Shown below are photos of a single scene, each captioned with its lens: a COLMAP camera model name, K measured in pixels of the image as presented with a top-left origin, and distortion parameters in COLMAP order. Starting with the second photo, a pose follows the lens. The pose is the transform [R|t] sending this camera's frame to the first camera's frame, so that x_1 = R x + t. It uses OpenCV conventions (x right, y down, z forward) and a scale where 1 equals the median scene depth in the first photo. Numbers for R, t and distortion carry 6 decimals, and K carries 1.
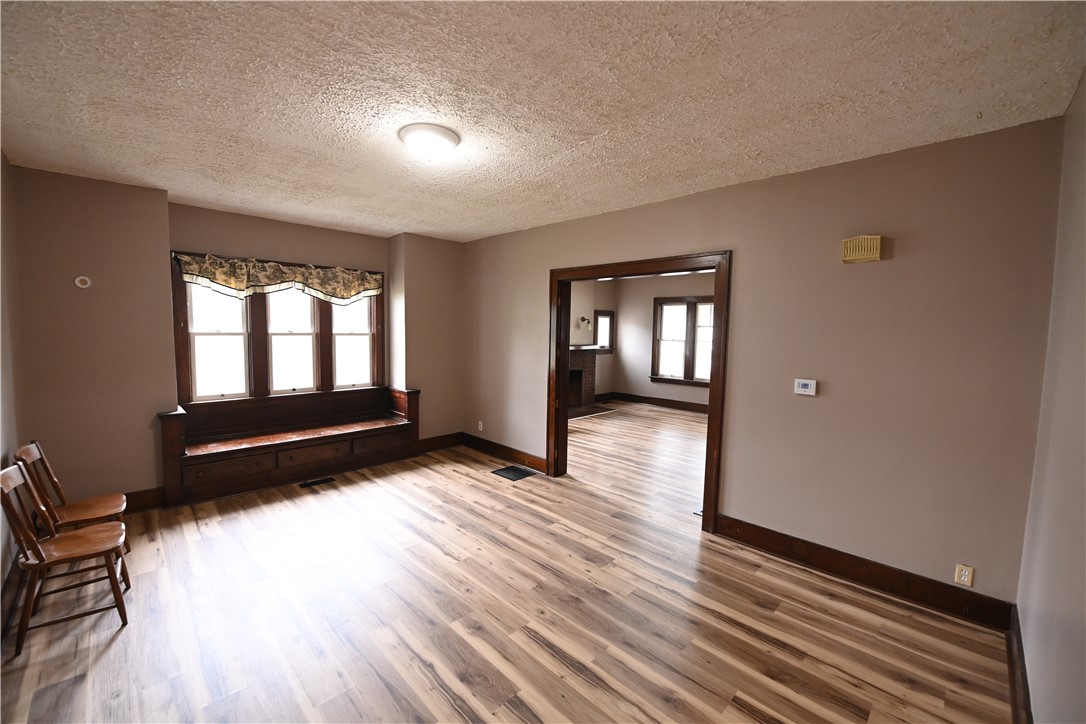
lens RADIAL K [[433.6, 0, 539.9], [0, 433.6, 358.4], [0, 0, 1]] dist [-0.014529, -0.002126]
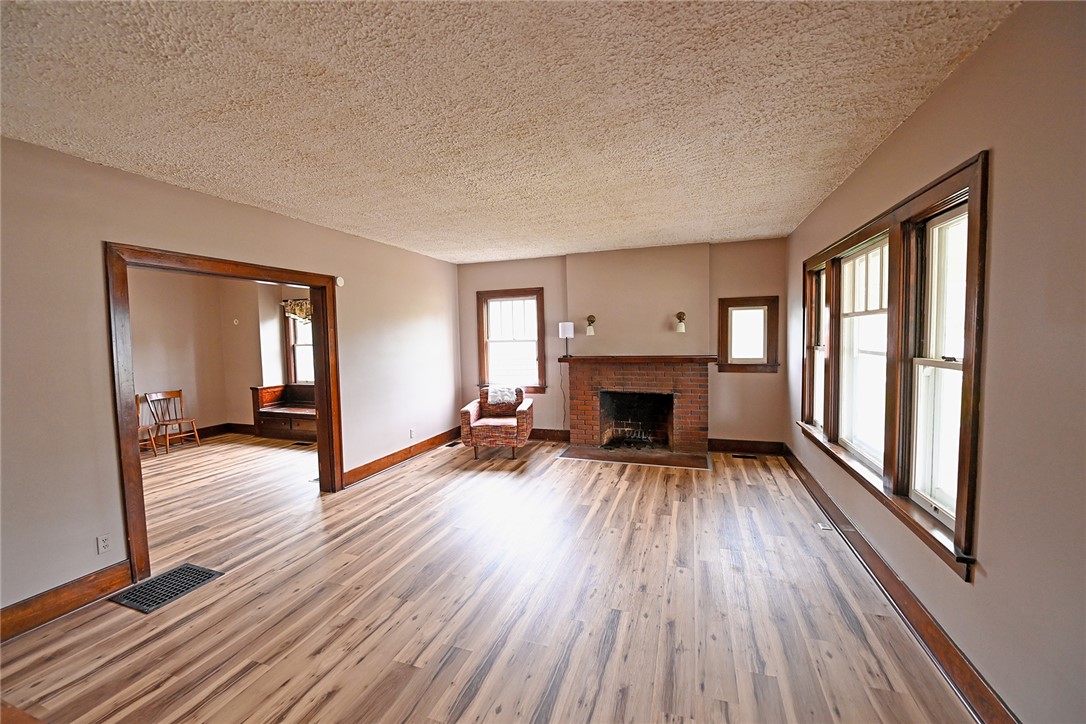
lens RADIAL K [[433.6, 0, 535.7], [0, 433.6, 357.2], [0, 0, 1]] dist [-0.014529, -0.002126]
pose [[0.436257, 0.022426, -0.899543, 1.266973], [-0.035608, 0.999337, 0.007645, -0.057835], [0.899117, 0.028696, 0.436766, 1.145110]]
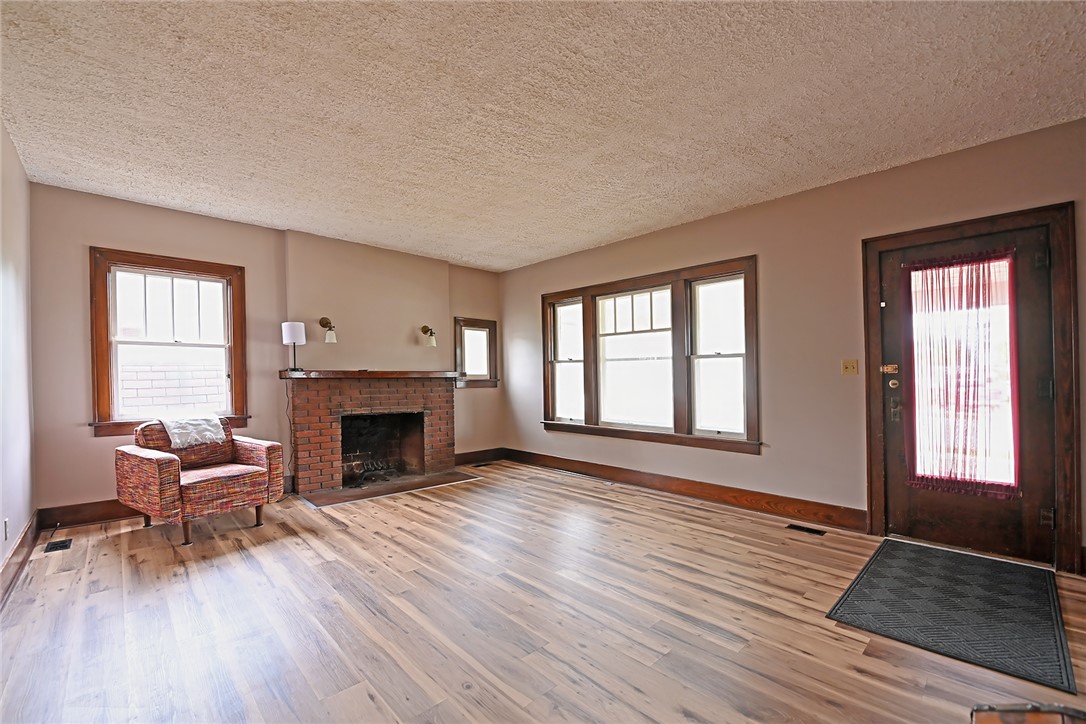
lens RADIAL K [[471.9, 0, 578.5], [0, 471.9, 372.2], [0, 0, 1]] dist [-0.015145, -0.000817]
pose [[0.999056, -0.018603, 0.039253, 0.624543], [0.021733, 0.996487, -0.080880, 0.060931], [-0.037610, 0.081657, 0.995951, 0.715343]]
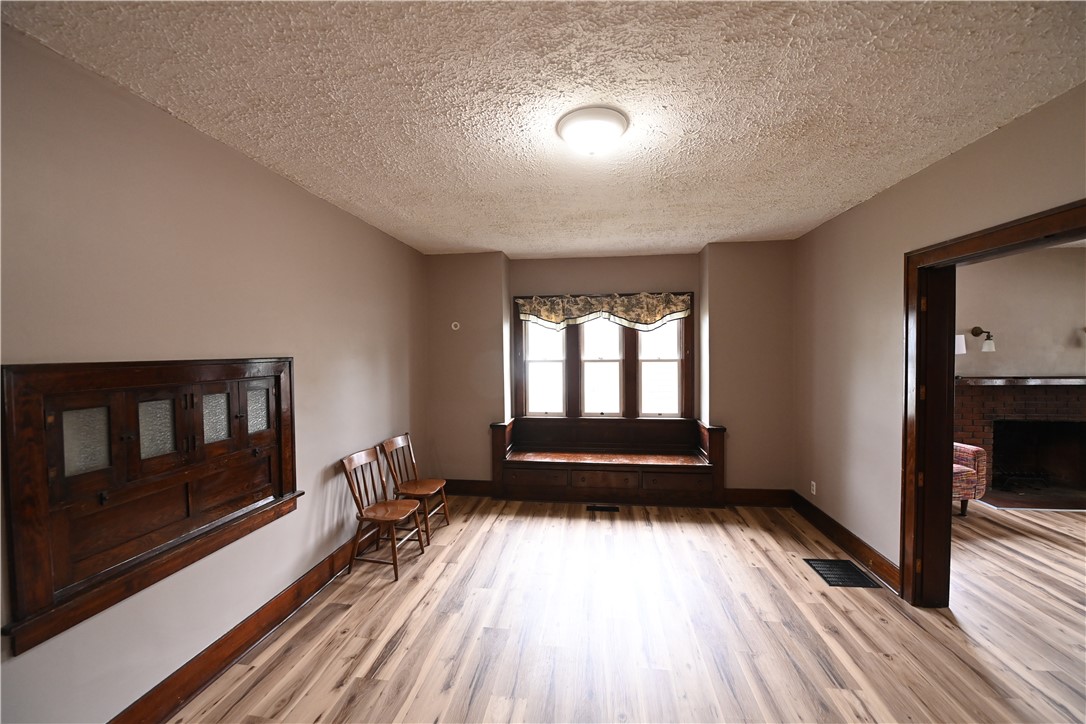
lens RADIAL K [[433.6, 0, 536.9], [0, 433.6, 358.1], [0, 0, 1]] dist [-0.014529, -0.002126]
pose [[0.606739, -0.008637, -0.794854, 0.208099], [-0.036037, 0.998614, -0.038359, -0.019759], [0.794084, 0.051918, 0.605586, 0.269312]]
